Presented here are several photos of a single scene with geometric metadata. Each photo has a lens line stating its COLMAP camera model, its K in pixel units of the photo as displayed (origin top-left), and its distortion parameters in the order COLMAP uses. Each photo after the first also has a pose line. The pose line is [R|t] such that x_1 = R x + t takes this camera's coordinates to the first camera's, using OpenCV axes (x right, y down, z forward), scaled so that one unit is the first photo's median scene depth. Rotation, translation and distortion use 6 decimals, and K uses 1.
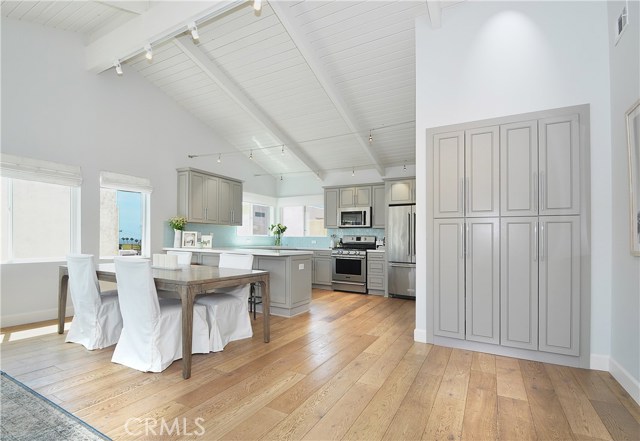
lens RADIAL K [[304.8, 0, 320.3], [0, 304.8, 243.2], [0, 0, 1]] dist [-0.002518, -0.000378]
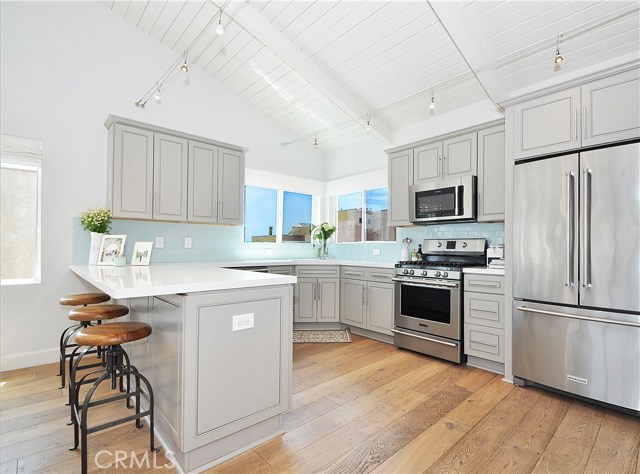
lens RADIAL K [[311.2, 0, 368.1], [0, 311.2, 258.5], [0, 0, 1]] dist [0.000770, 0.000033]
pose [[0.970824, -0.003710, -0.239765, 0.138312], [0.008092, 0.999818, 0.017294, -0.002066], [0.239657, -0.018730, 0.970677, 0.564089]]
